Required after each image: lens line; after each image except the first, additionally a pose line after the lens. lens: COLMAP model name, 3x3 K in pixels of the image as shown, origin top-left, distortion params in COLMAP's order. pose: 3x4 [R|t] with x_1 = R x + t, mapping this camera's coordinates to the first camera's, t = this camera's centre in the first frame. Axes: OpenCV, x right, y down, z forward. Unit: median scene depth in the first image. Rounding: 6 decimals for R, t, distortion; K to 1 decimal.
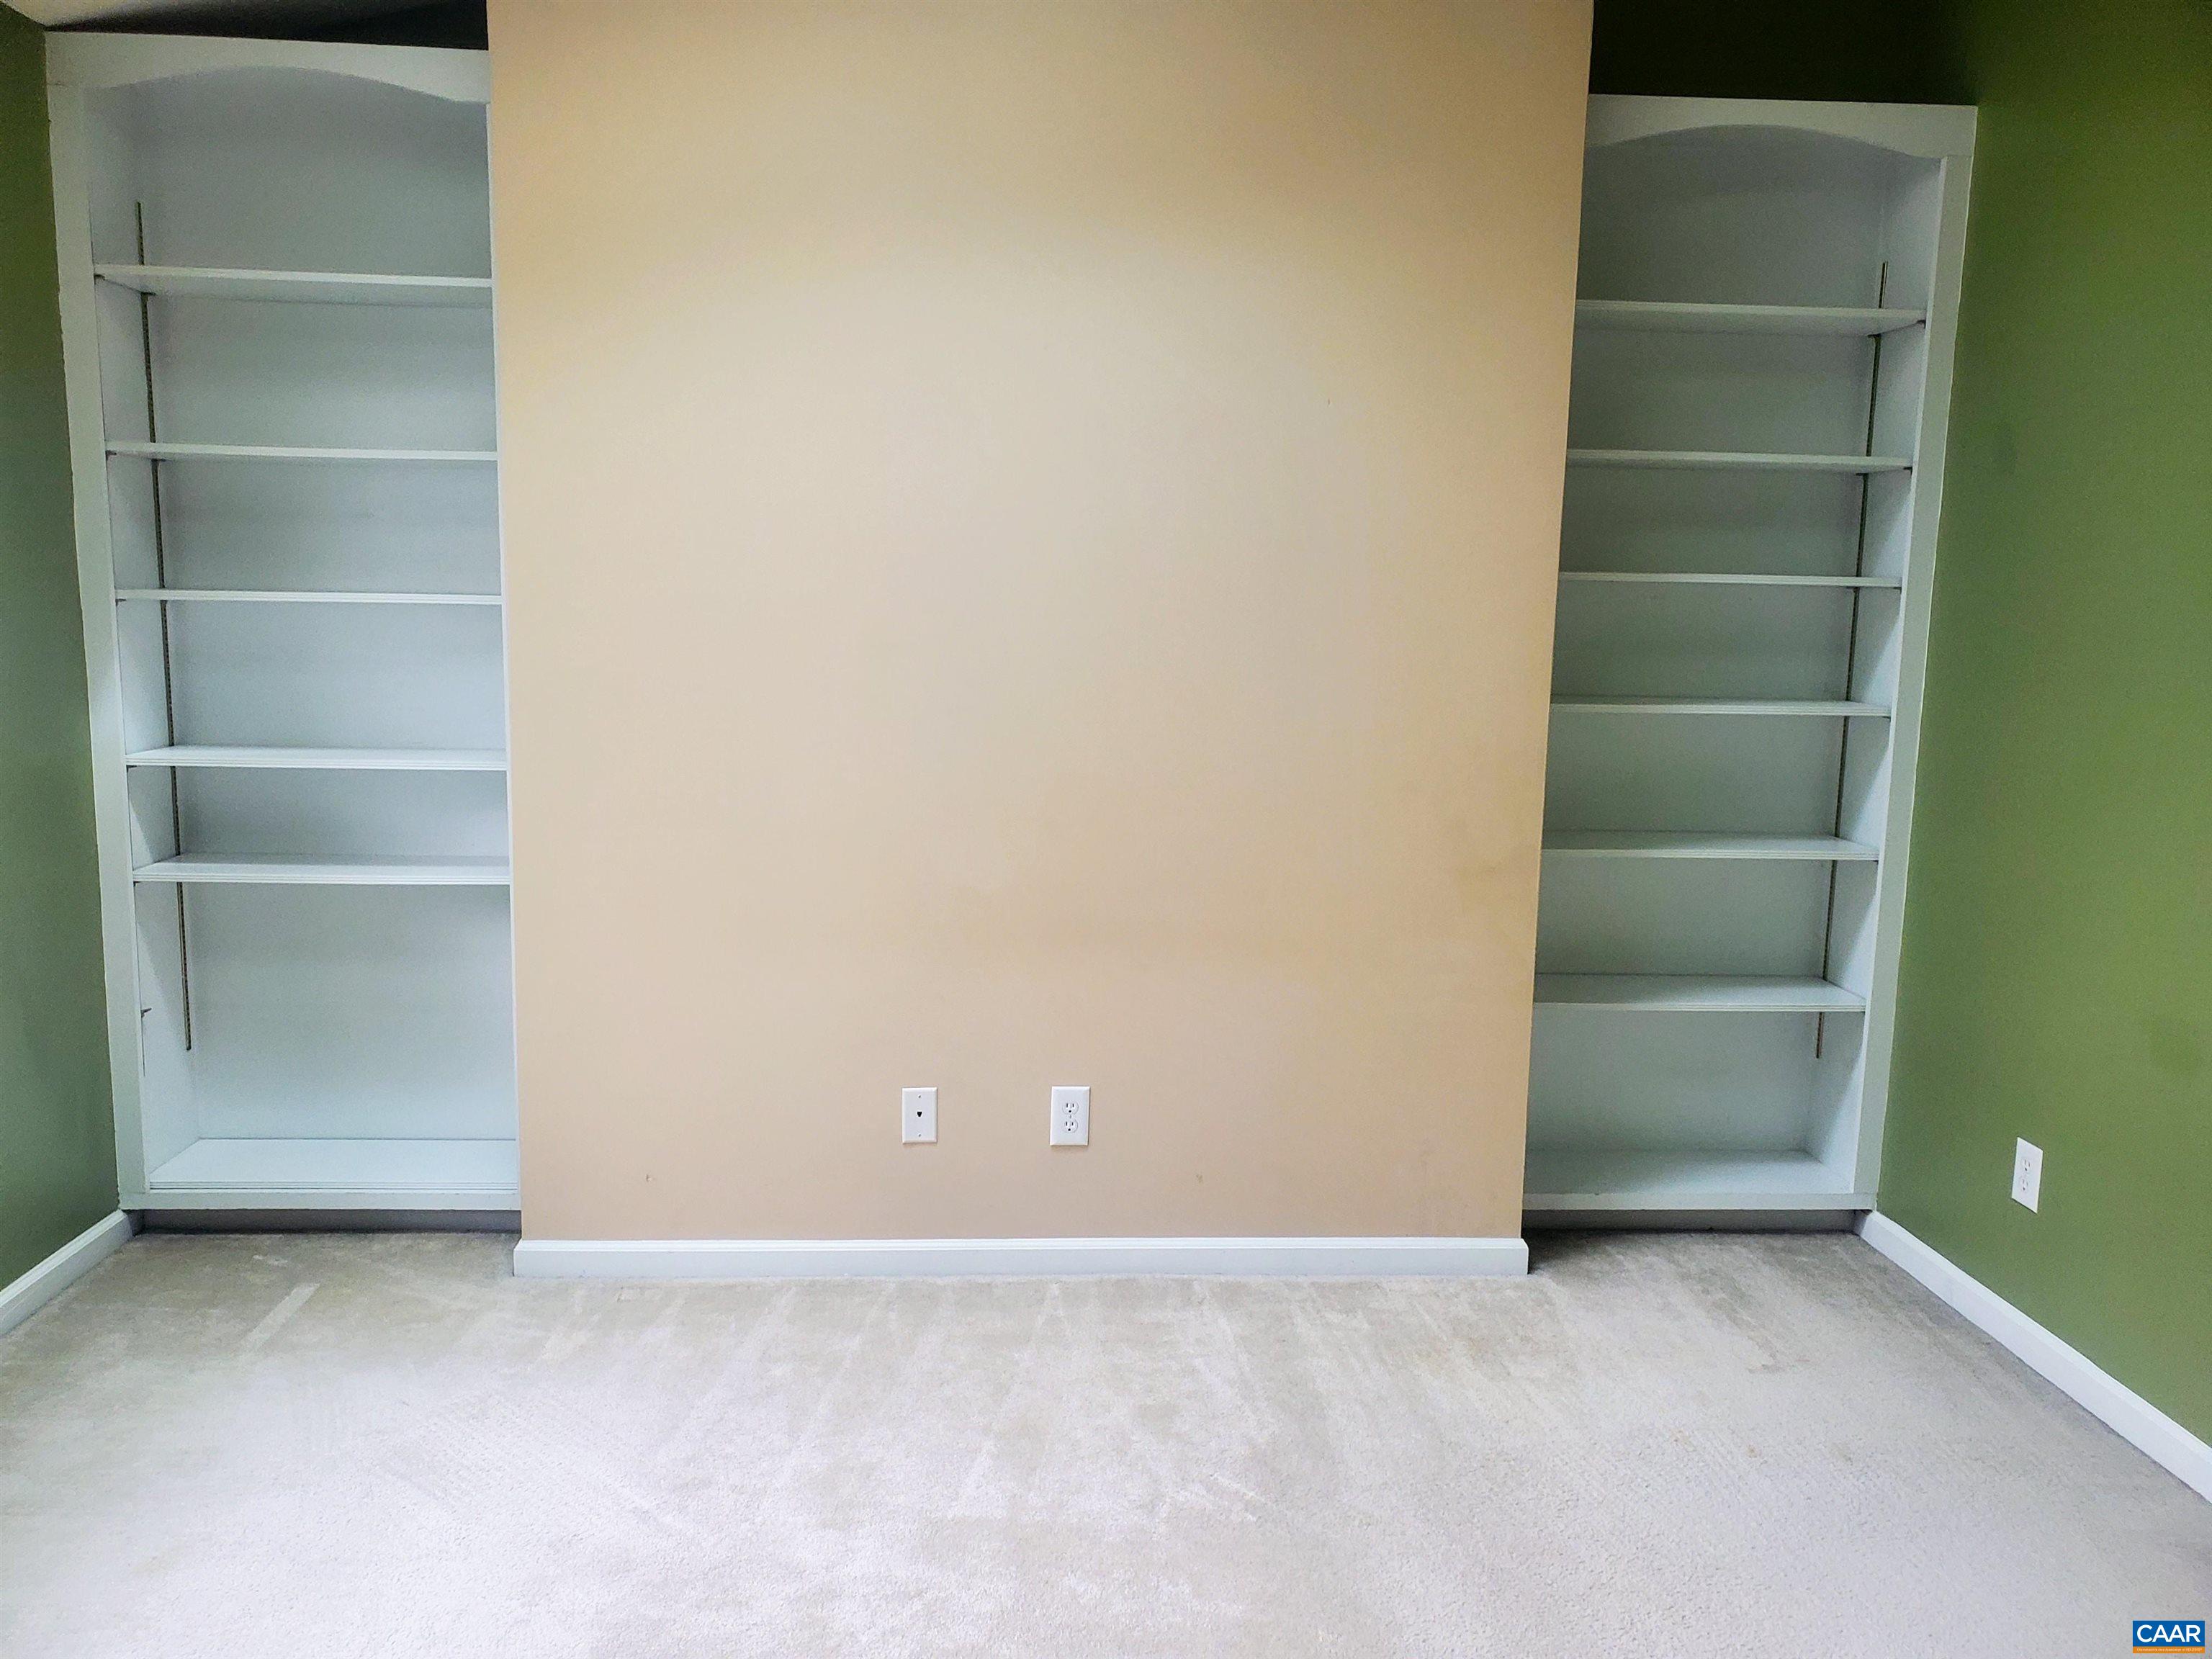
lens RADIAL K [[1777.3, 0, 1101.1], [0, 1777.3, 813.4], [0, 0, 1]] dist [0.037098, 0.000112]
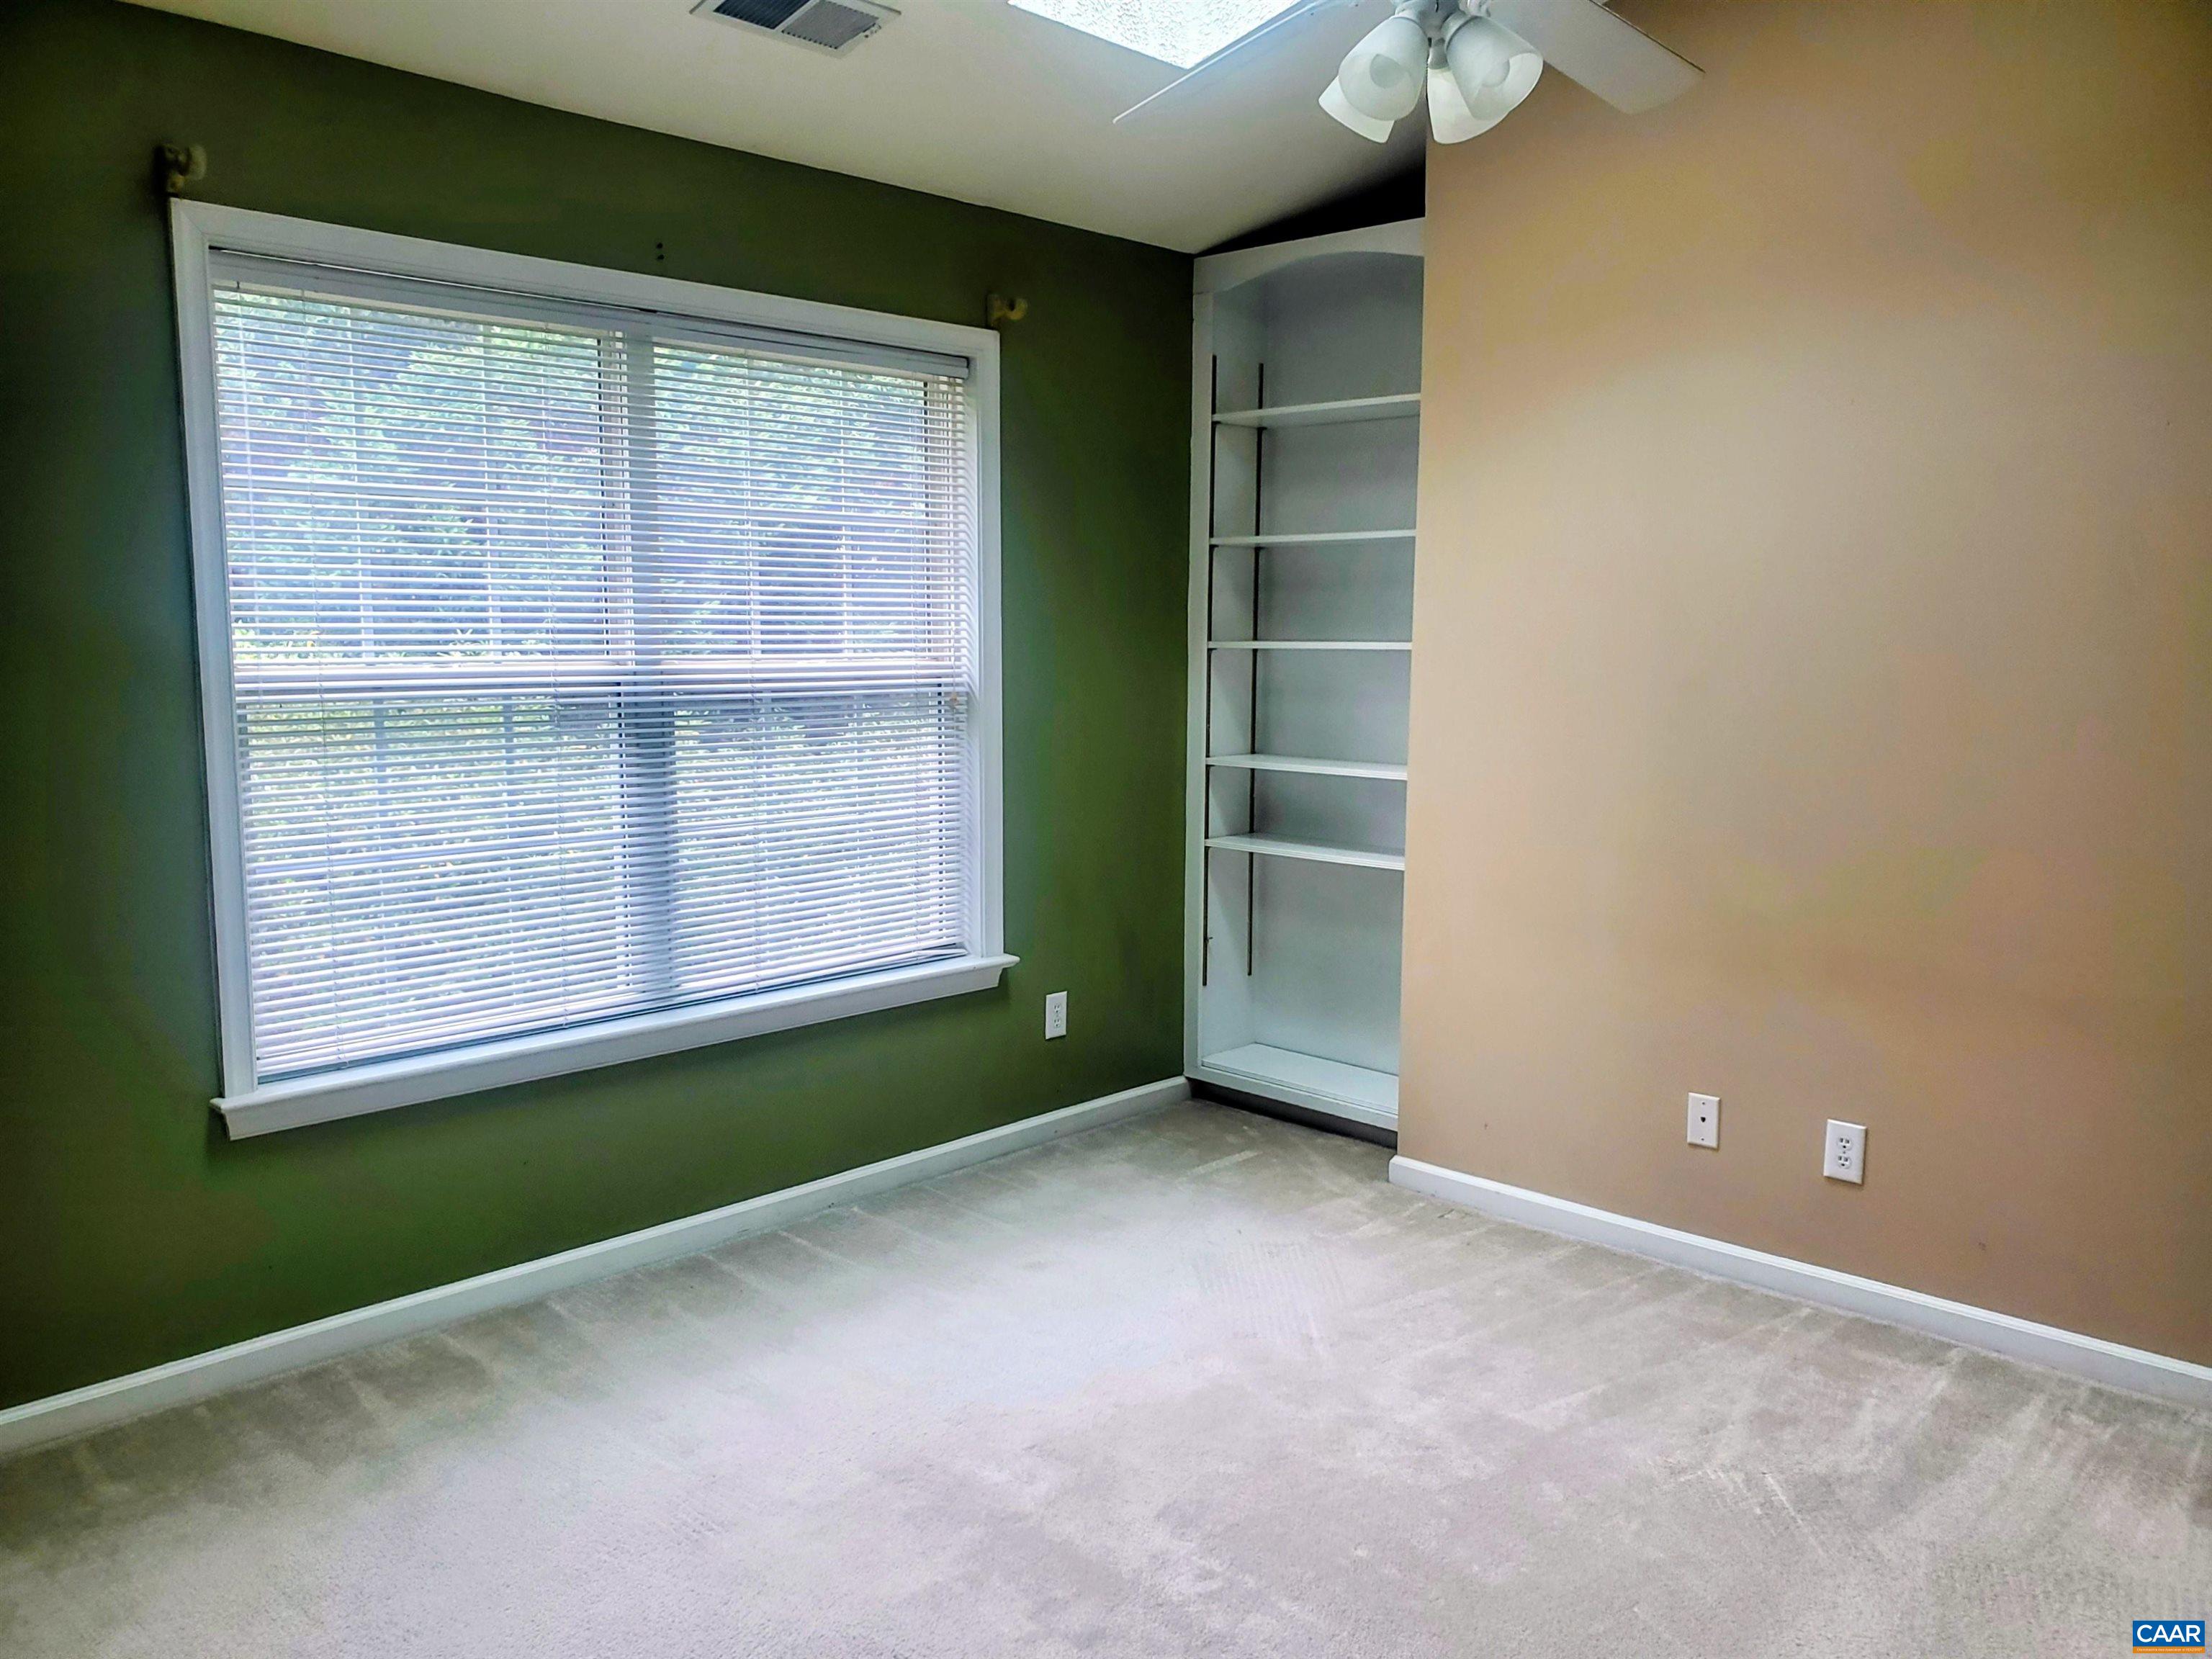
lens RADIAL K [[1726.5, 0, 1106.0], [0, 1726.5, 829.5], [0, 0, 1]] dist [0.045477, -0.001085]
pose [[0.704624, 0.079925, -0.705065, 0.380195], [-0.092783, 0.995483, 0.020120, 0.004588], [0.703489, 0.051241, 0.708857, -0.021510]]
